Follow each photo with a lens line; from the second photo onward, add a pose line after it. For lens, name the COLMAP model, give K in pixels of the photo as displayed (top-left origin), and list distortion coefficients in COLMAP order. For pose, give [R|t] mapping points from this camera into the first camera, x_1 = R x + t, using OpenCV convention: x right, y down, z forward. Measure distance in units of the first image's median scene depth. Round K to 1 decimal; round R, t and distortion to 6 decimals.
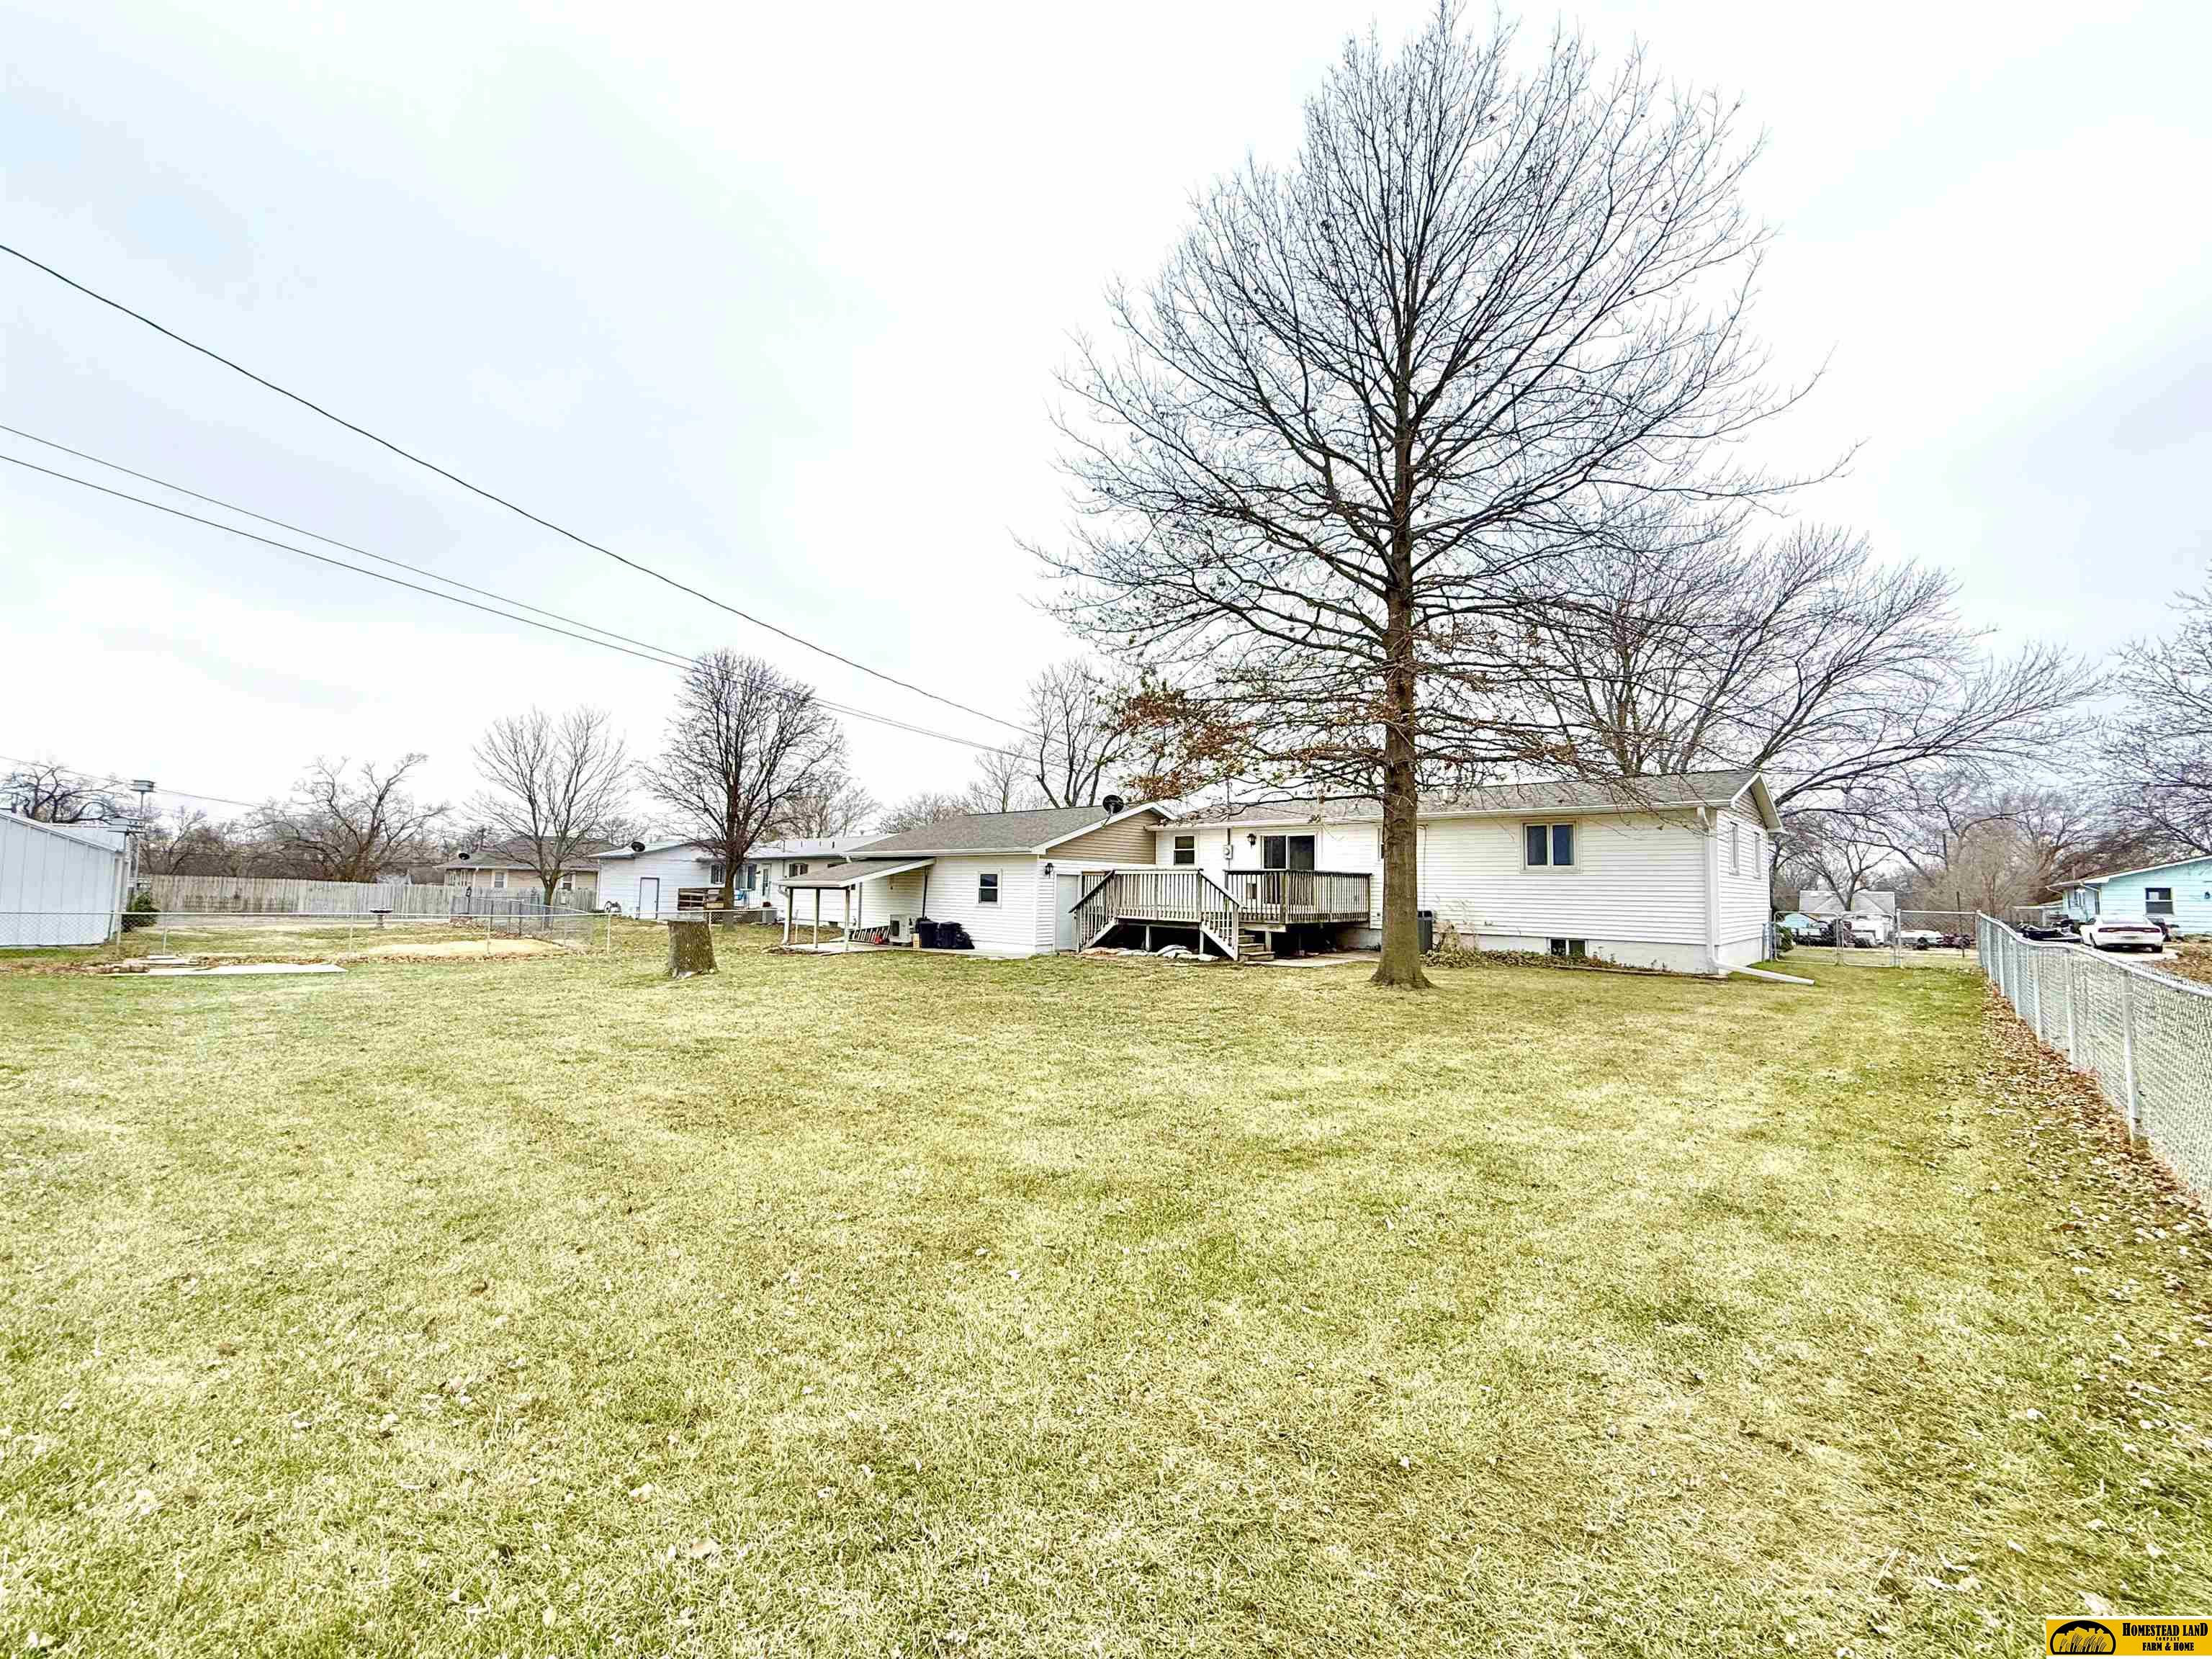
lens RADIAL K [[879.5, 0, 1098.6], [0, 879.5, 833.8], [0, 0, 1]] dist [0.000526, -0.000093]
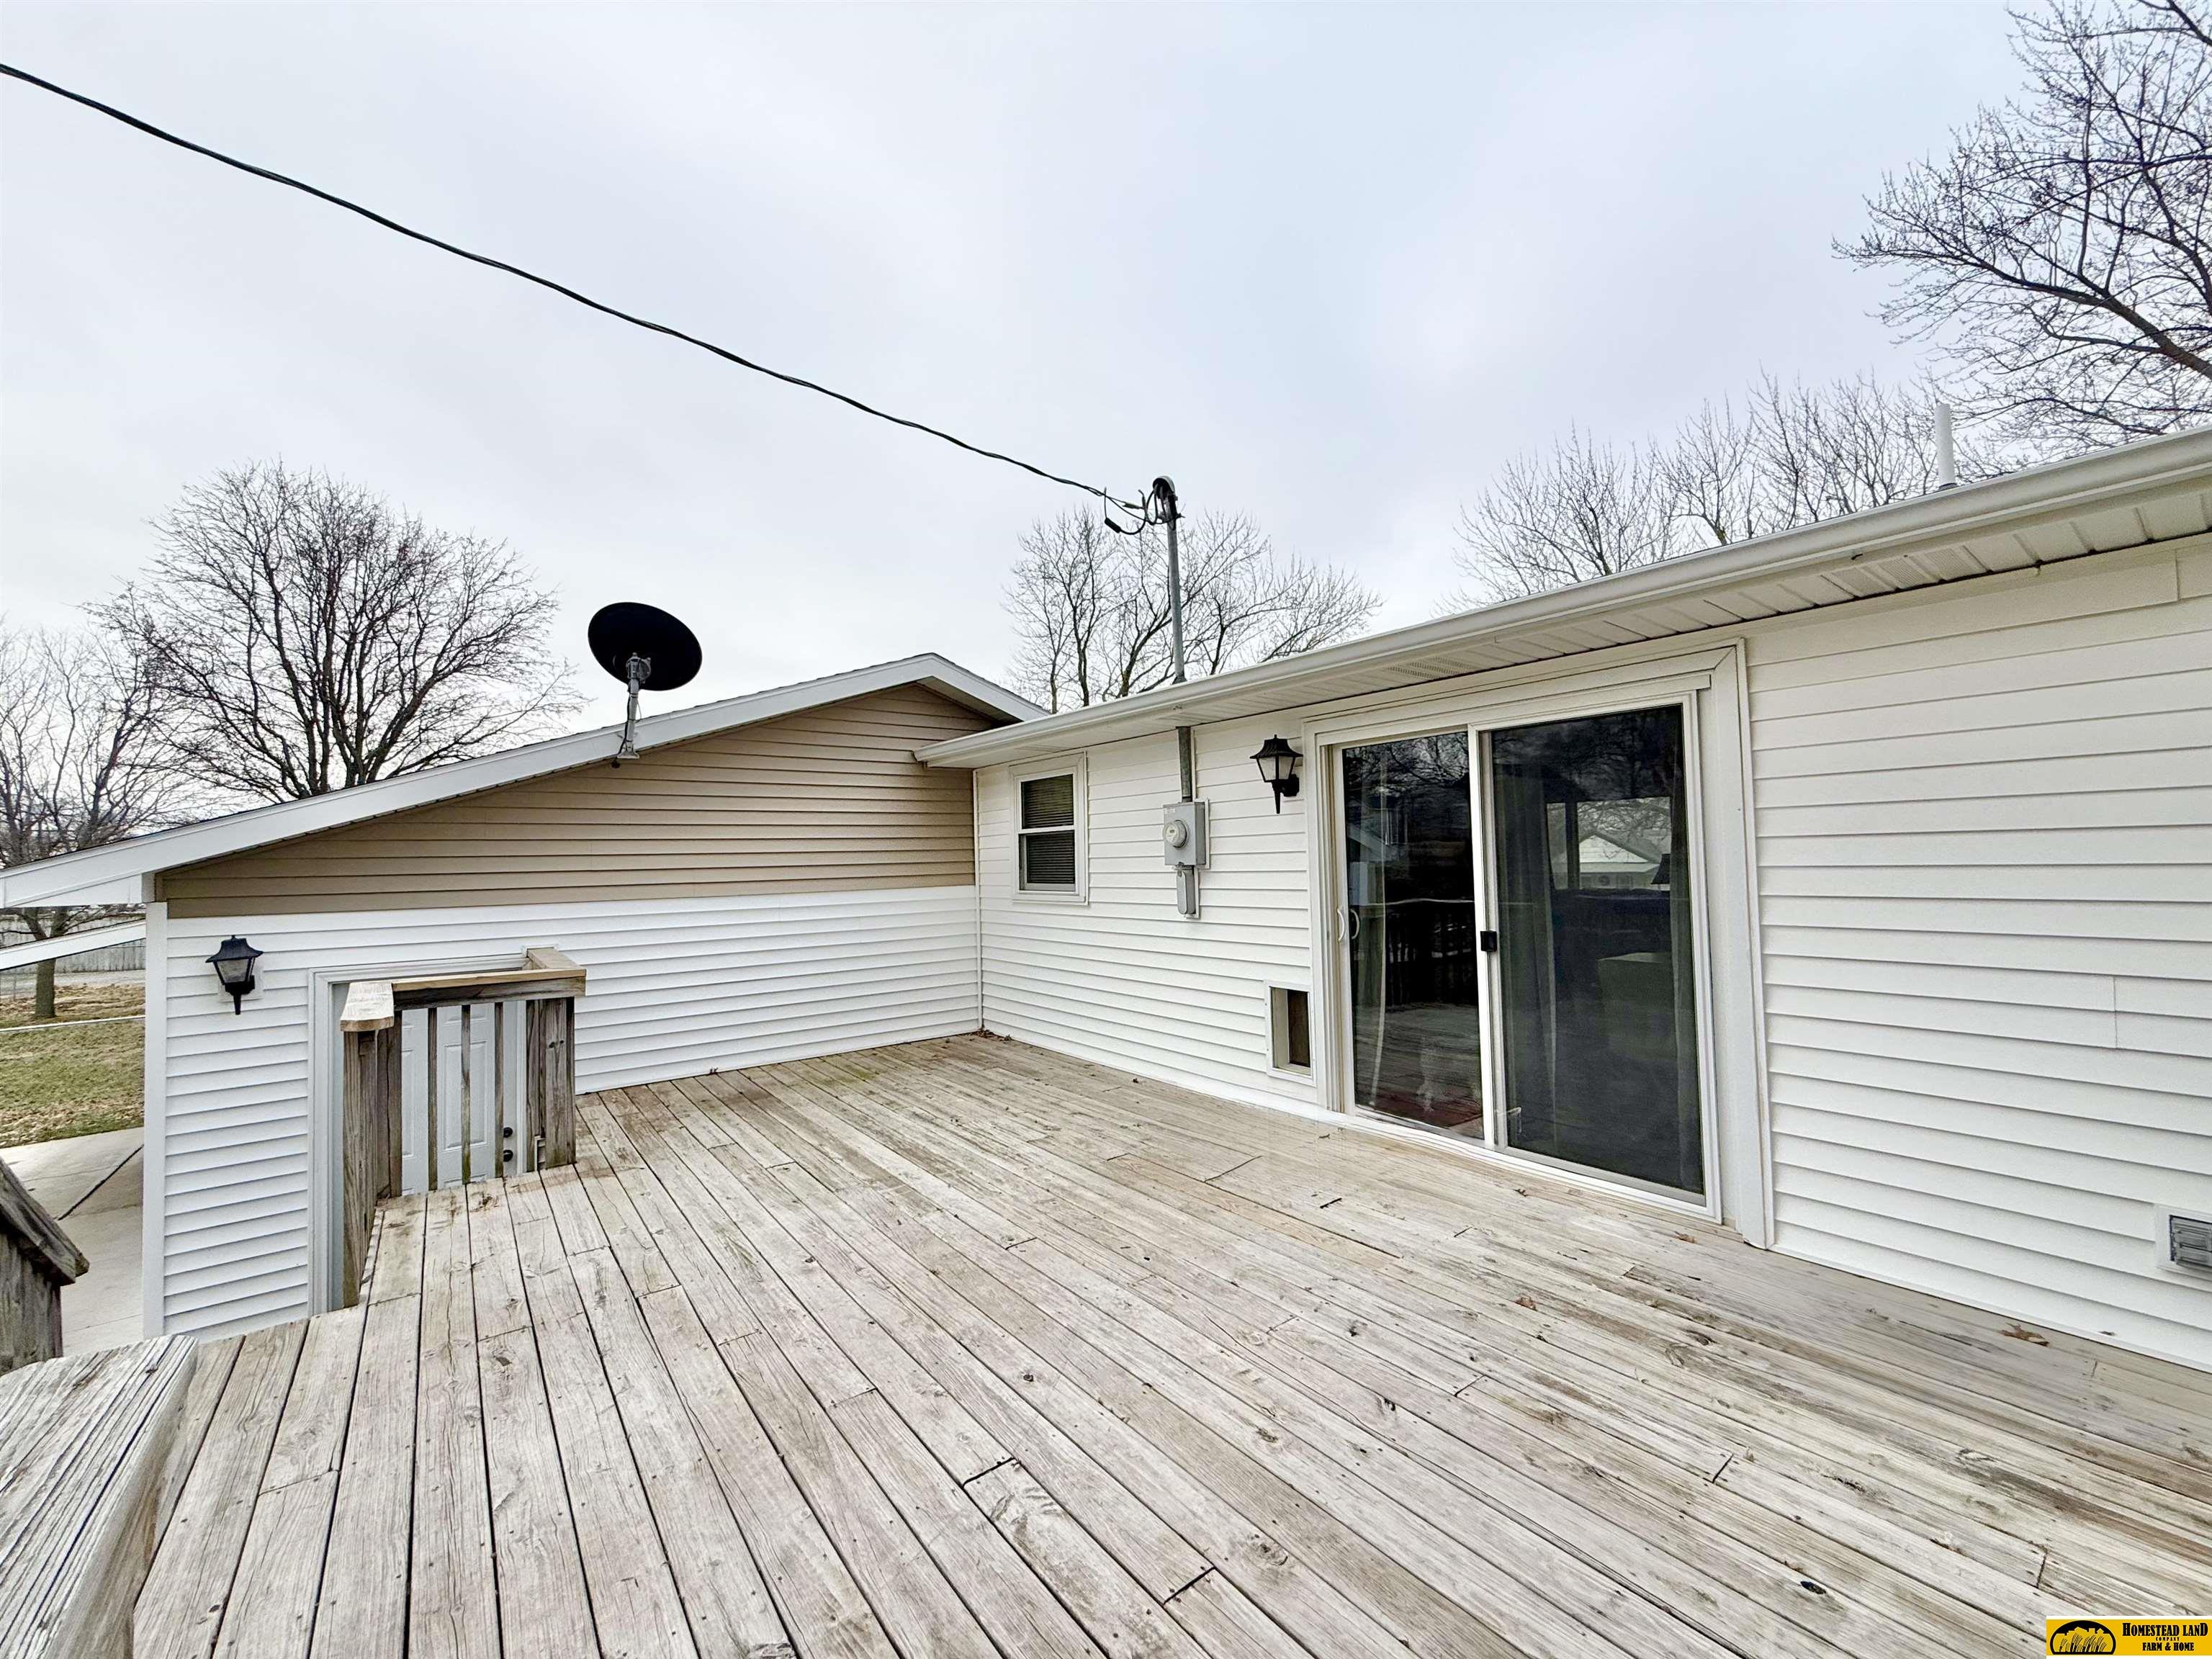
lens RADIAL K [[879.5, 0, 1098.6], [0, 879.5, 833.8], [0, 0, 1]] dist [0.000526, -0.000093]
pose [[0.985394, -0.045588, -0.164077, 0.088822], [0.051272, 0.998217, 0.030572, 0.007068], [0.162390, -0.038538, 0.985974, 0.427727]]
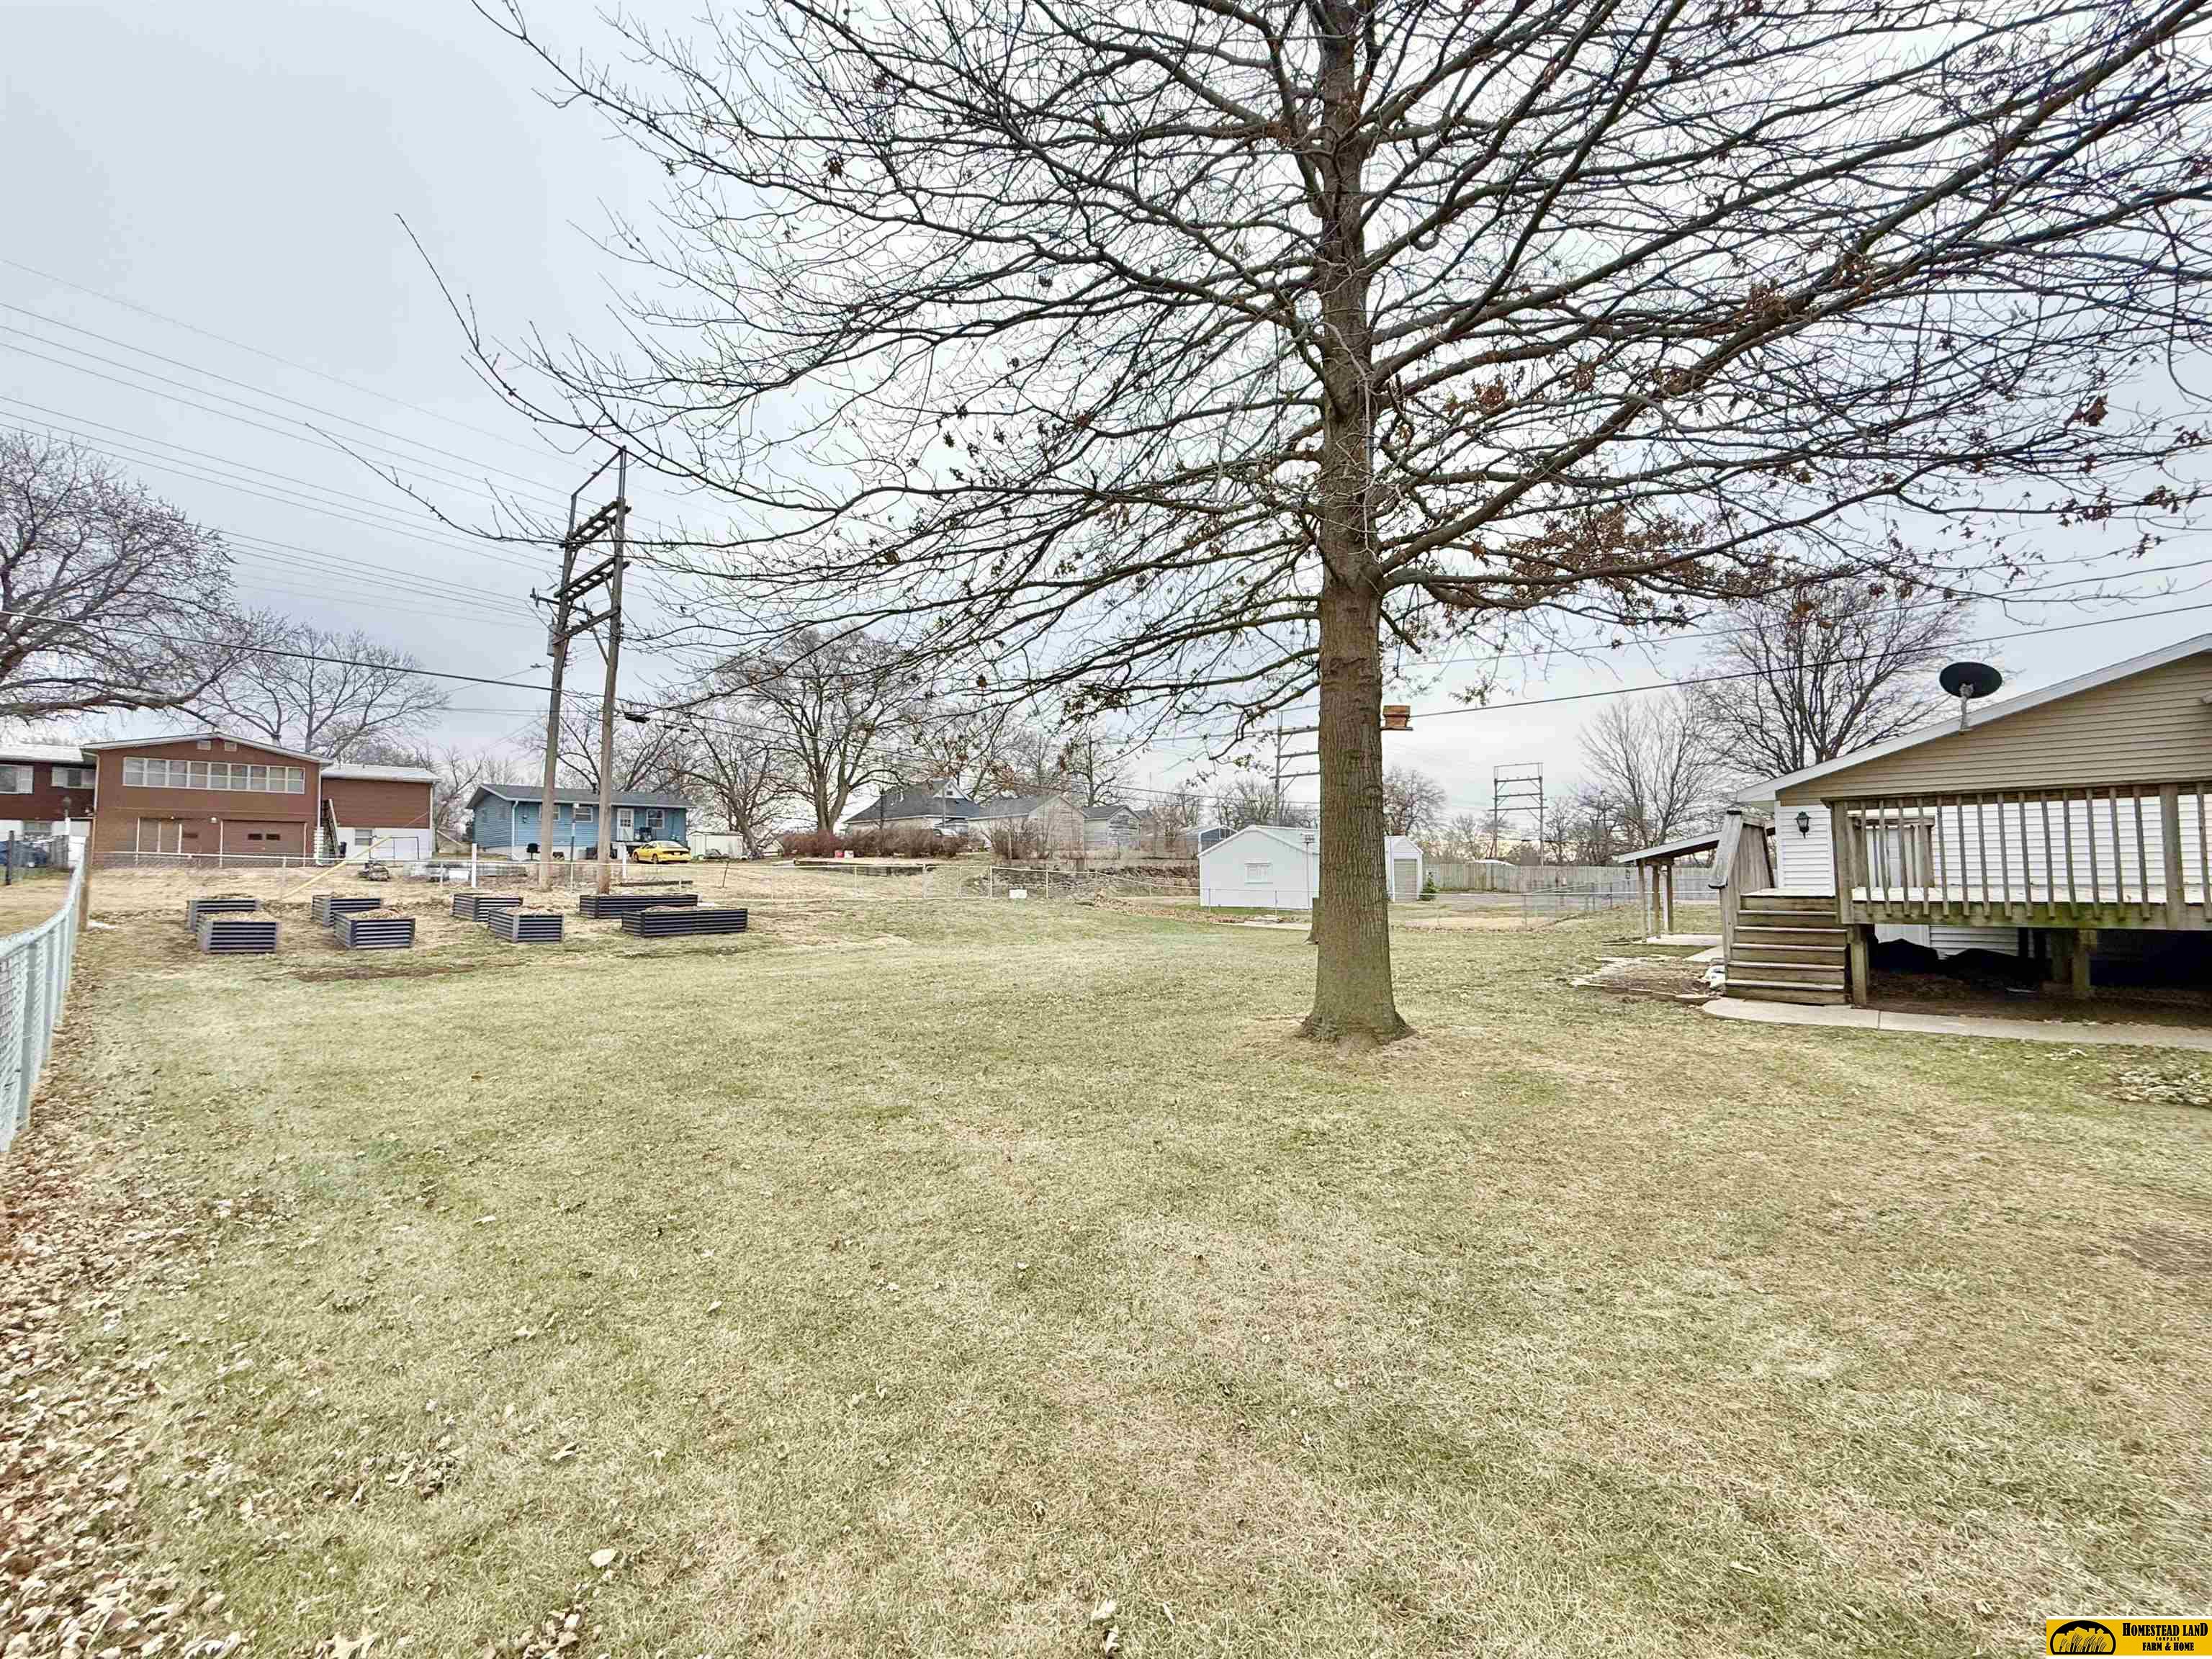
lens RADIAL K [[879.5, 0, 1098.6], [0, 879.5, 833.8], [0, 0, 1]] dist [0.000526, -0.000093]
pose [[0.023927, -0.060934, -0.997855, 0.265721], [0.078041, 0.995209, -0.058901, 0.023593], [0.996663, -0.076464, 0.028567, 0.263288]]
